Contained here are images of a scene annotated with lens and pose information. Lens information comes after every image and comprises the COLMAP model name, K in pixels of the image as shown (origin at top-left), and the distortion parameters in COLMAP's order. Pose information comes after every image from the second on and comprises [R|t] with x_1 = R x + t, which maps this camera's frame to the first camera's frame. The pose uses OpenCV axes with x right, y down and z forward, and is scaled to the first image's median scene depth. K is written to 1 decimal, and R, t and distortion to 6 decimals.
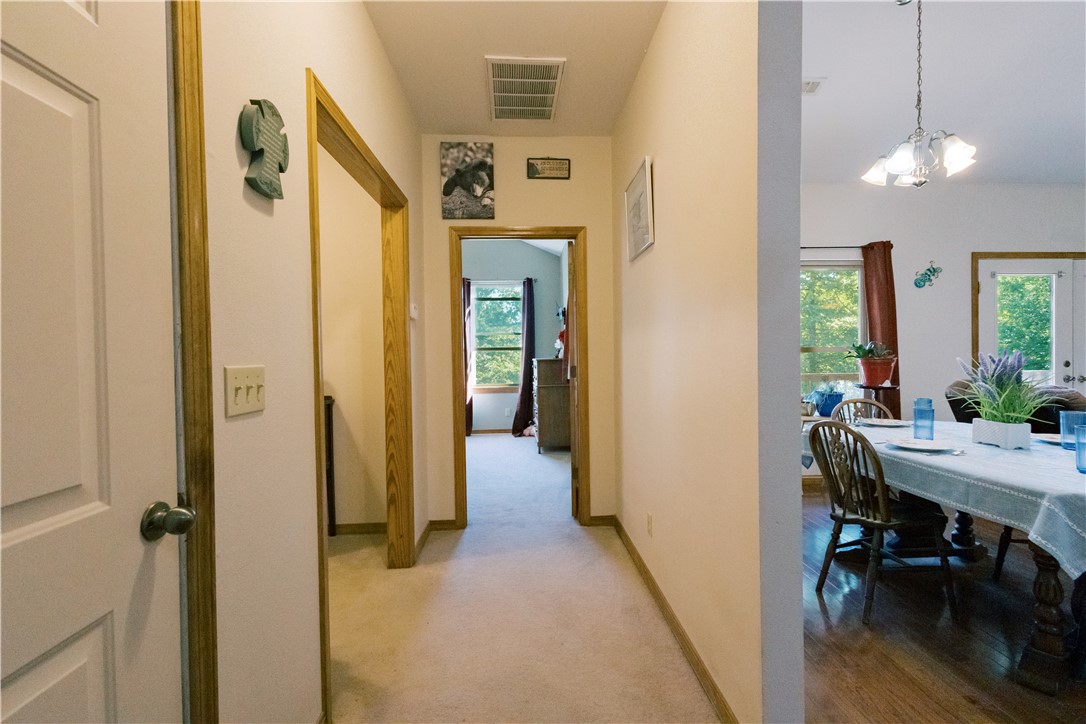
lens RADIAL K [[497.9, 0, 542.0], [0, 497.9, 365.1], [0, 0, 1]] dist [0.012386, -0.001605]
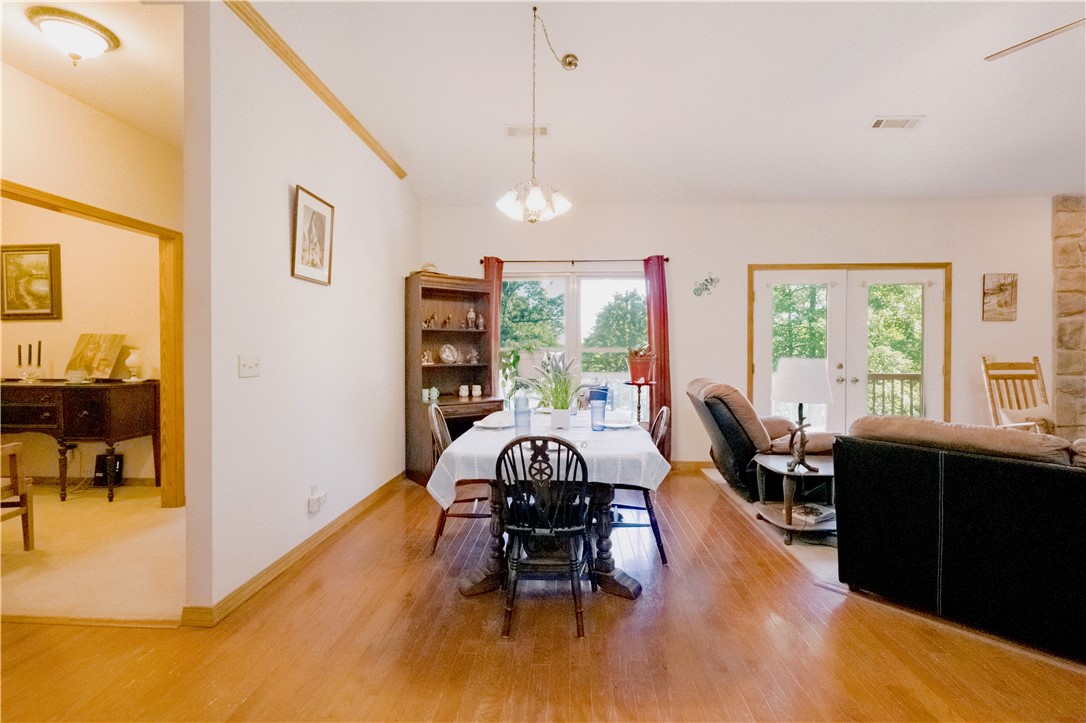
lens RADIAL K [[497.9, 0, 543.4], [0, 497.9, 360.6], [0, 0, 1]] dist [0.012386, -0.001605]
pose [[0.994282, 0.017670, -0.105313, 0.527762], [-0.017623, 0.999844, 0.001379, -0.005042], [0.105321, 0.000485, 0.994438, -0.146090]]
